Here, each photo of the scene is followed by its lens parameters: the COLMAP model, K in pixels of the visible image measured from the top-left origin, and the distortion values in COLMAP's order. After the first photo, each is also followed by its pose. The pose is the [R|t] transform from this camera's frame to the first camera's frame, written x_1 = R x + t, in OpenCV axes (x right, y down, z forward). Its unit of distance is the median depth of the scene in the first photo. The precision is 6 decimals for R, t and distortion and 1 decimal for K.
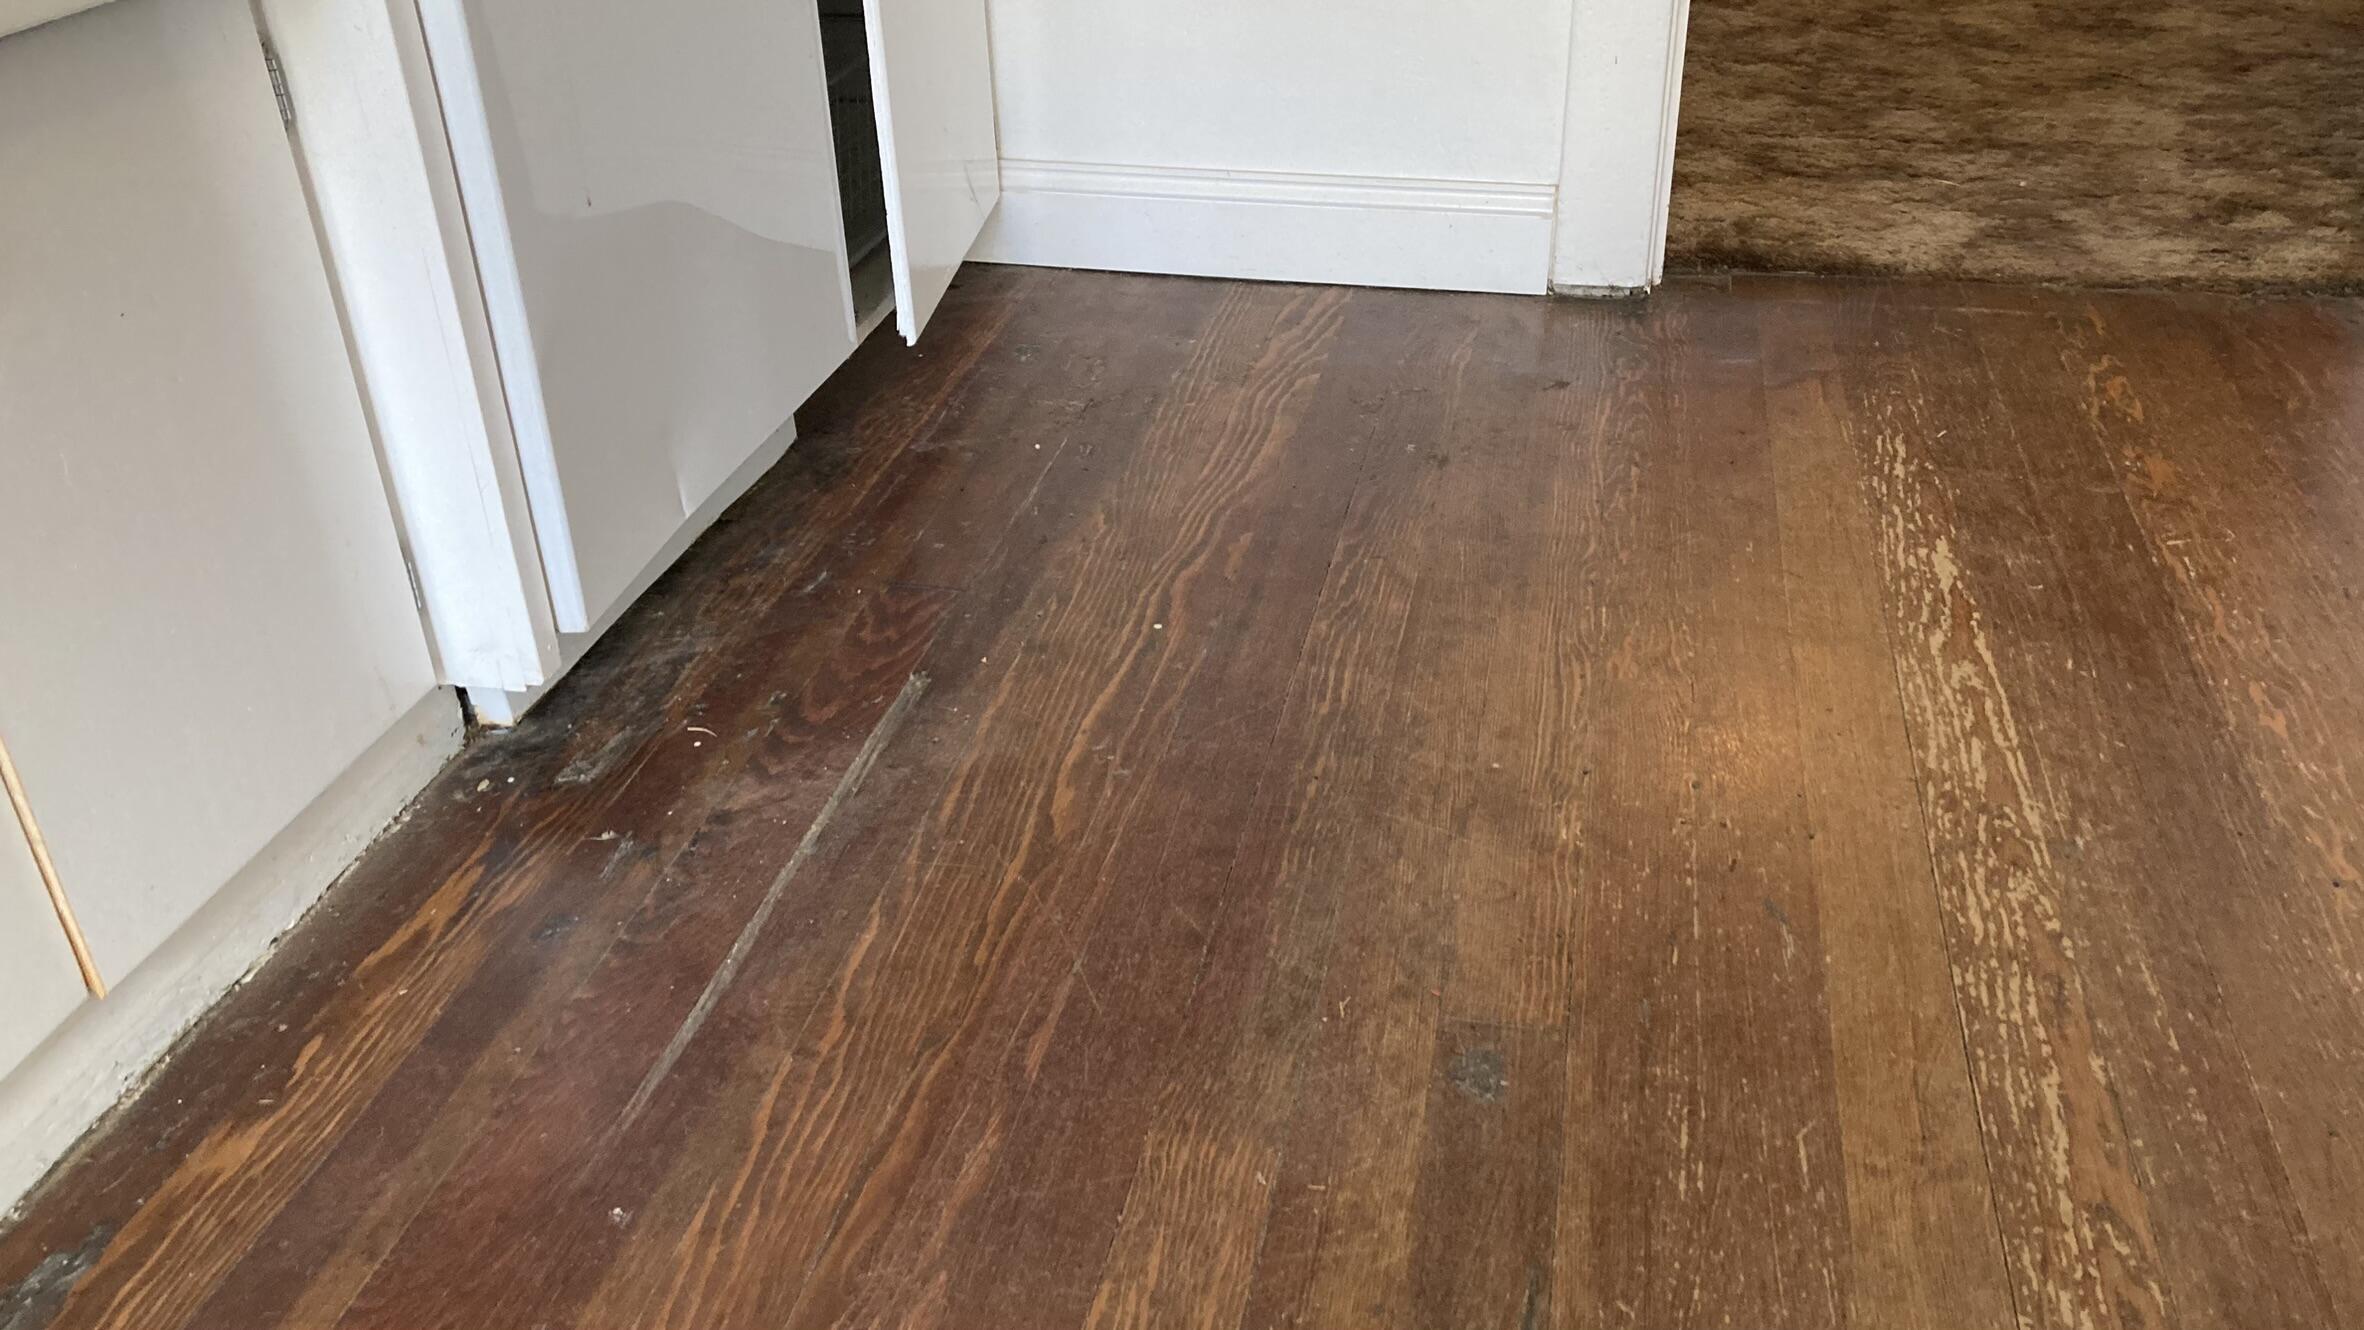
lens RADIAL K [[1946.6, 0, 1174.8], [0, 1946.6, 667.3], [0, 0, 1]] dist [-0.002618, 0.041048]
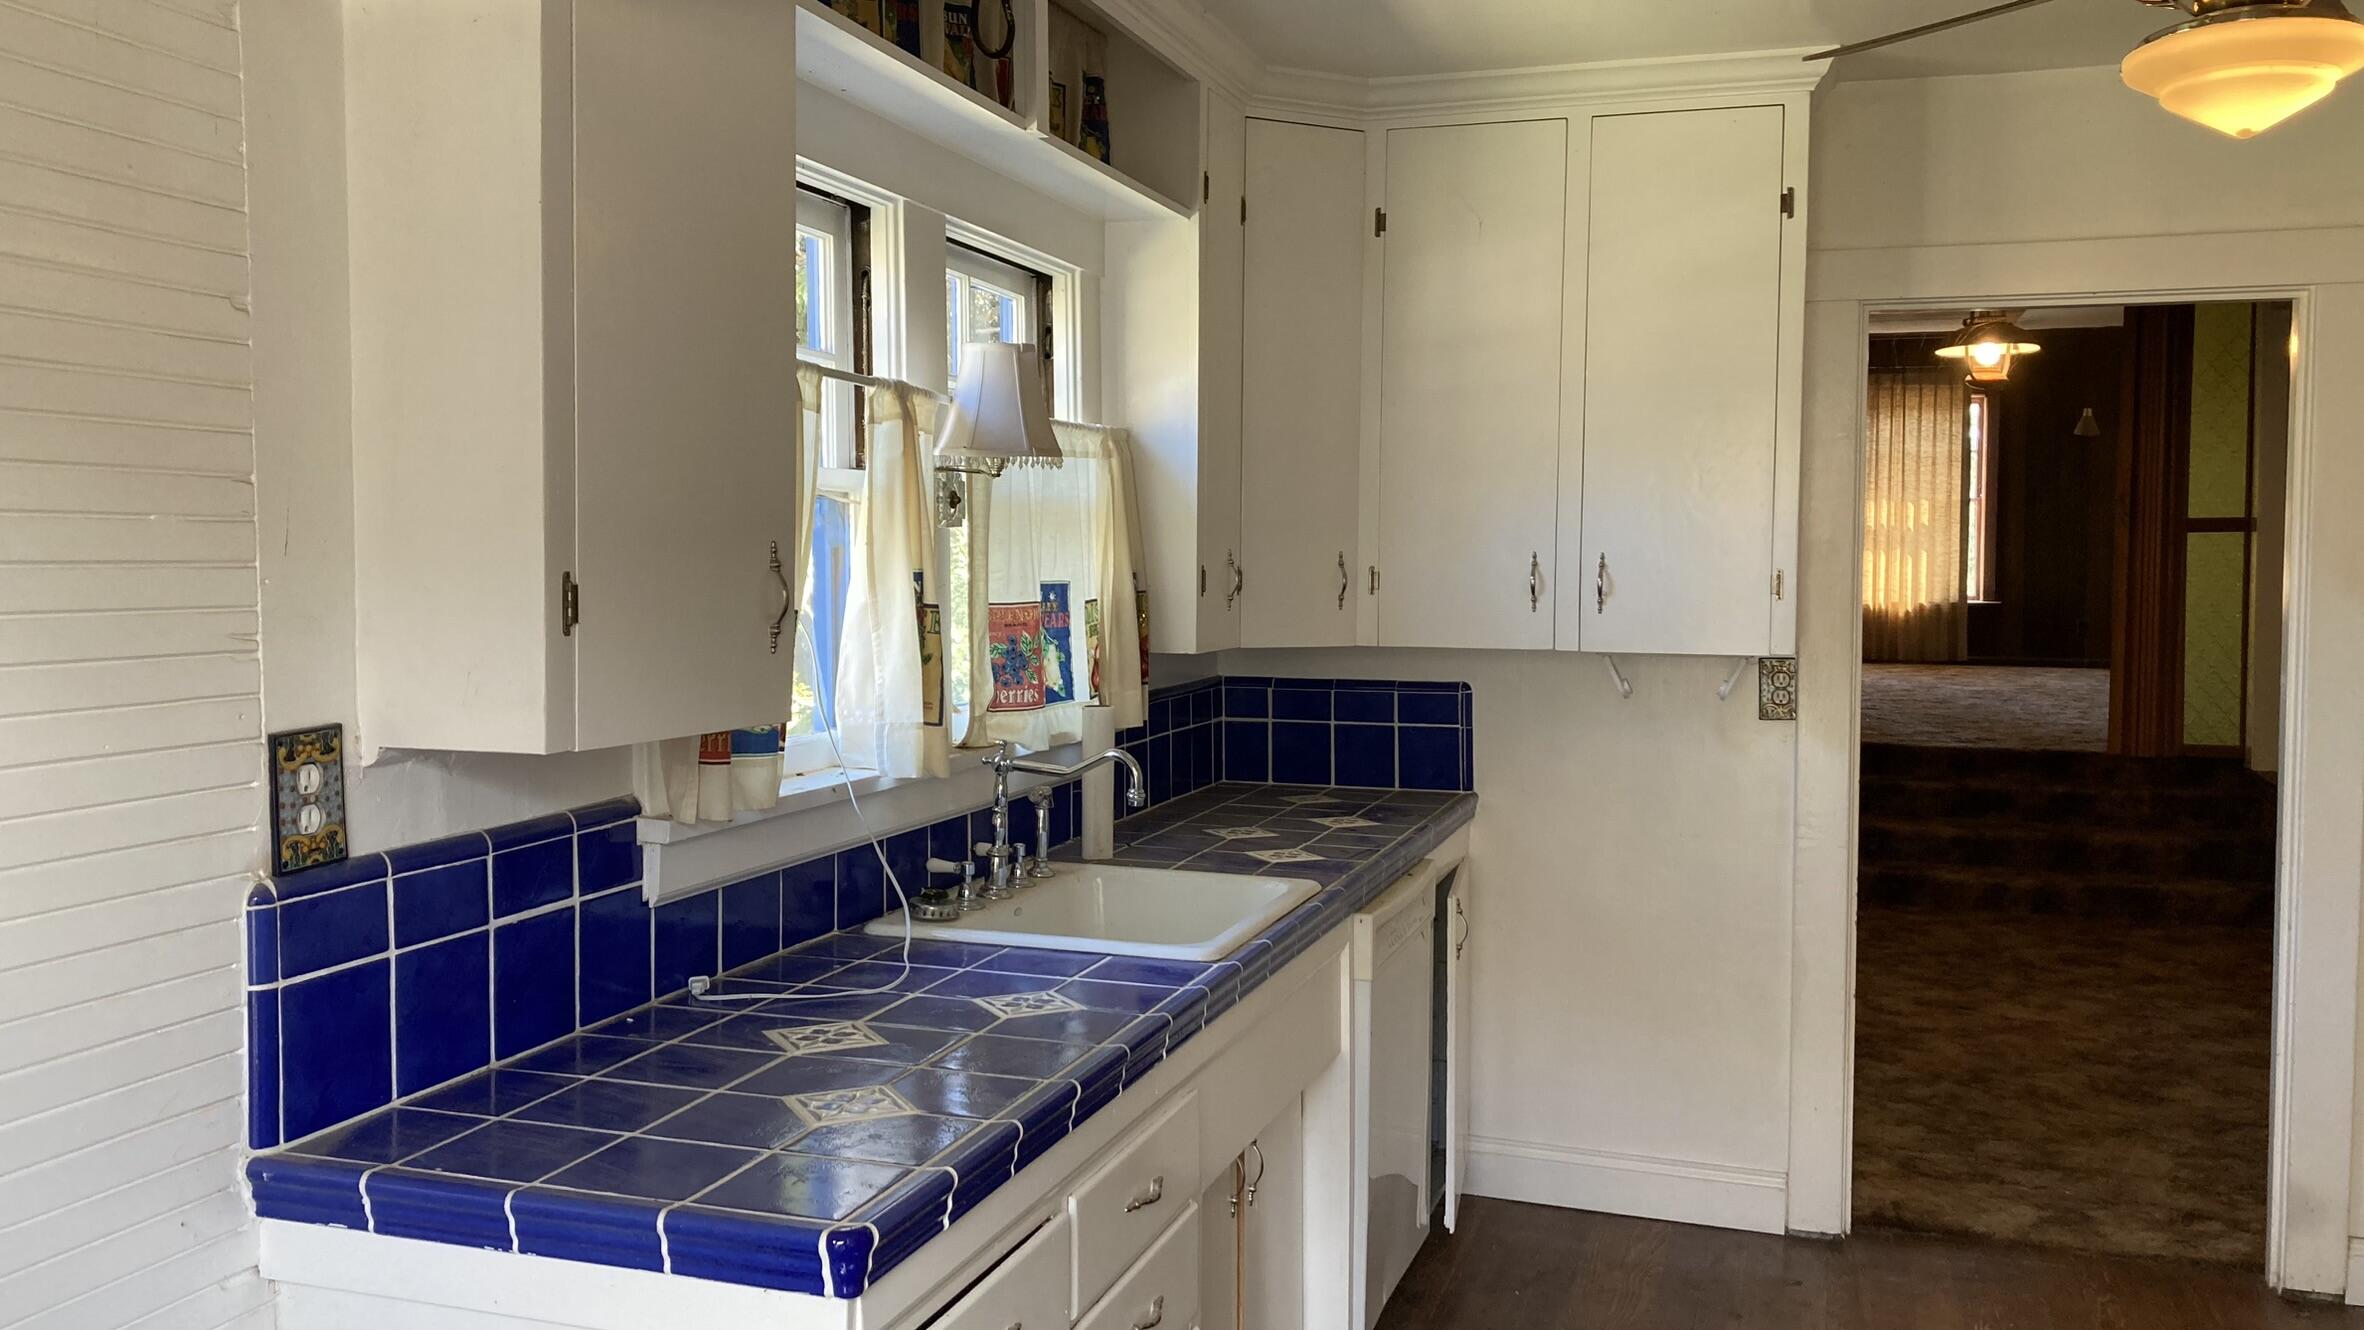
lens RADIAL K [[1946.6, 0, 1183.5], [0, 1946.6, 643.9], [0, 0, 1]] dist [-0.002618, 0.041048]
pose [[0.994146, 0.045204, -0.098136, -0.184183], [-0.085758, 0.882620, -0.462198, 0.181974], [0.065724, 0.467908, 0.881330, -0.772240]]
